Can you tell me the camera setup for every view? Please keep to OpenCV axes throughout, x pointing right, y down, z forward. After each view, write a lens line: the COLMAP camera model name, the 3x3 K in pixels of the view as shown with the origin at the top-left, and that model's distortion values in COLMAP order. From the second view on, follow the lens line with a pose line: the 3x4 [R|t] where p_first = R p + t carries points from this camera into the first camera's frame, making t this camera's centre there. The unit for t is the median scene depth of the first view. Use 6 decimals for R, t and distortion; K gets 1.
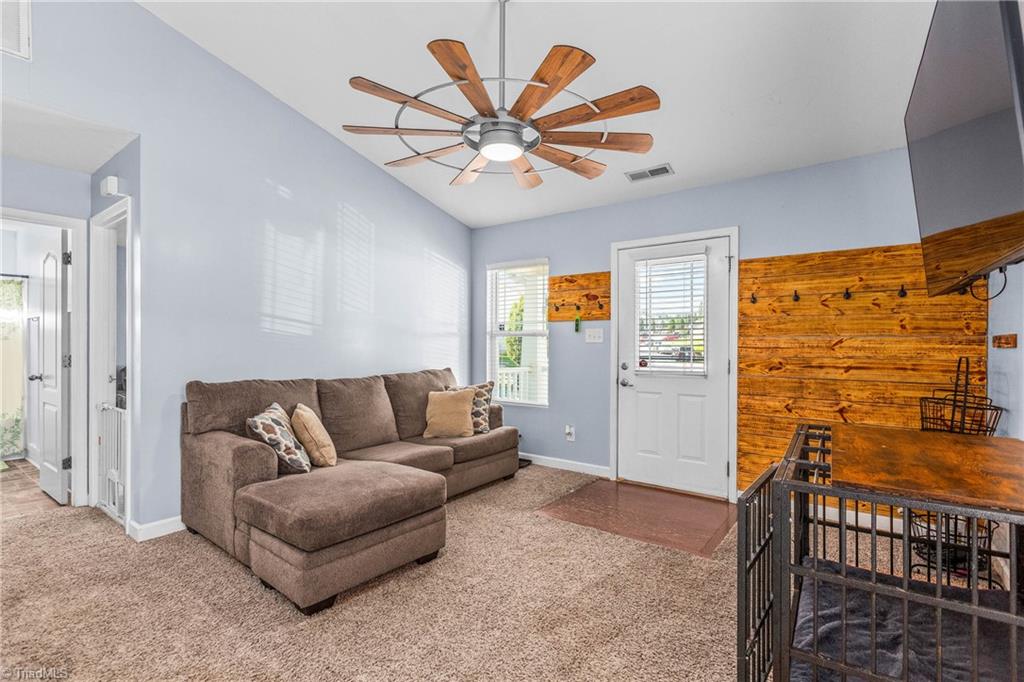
lens RADIAL K [[472.6, 0, 512.0], [0, 472.6, 341.0], [0, 0, 1]] dist [0.000228, 0.000073]
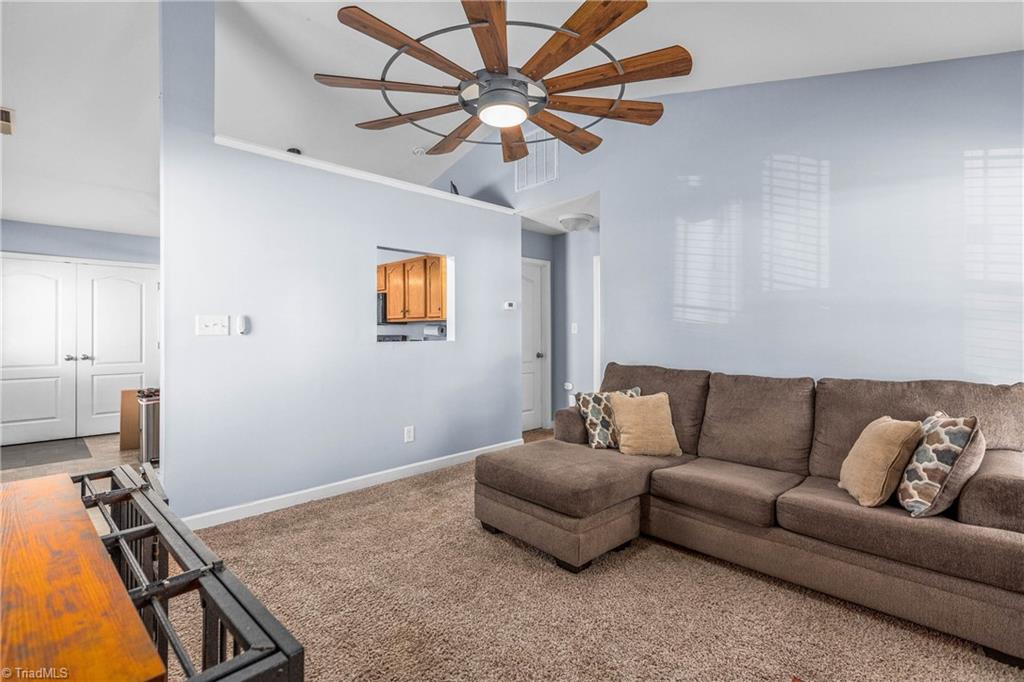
lens RADIAL K [[466.7, 0, 510.5], [0, 466.7, 327.5], [0, 0, 1]] dist [-0.001439, -0.000050]
pose [[-0.153831, -0.002017, -0.988095, 0.564689], [0.014797, 0.999881, -0.004345, -0.007068], [0.987986, -0.015289, -0.153782, 0.785630]]
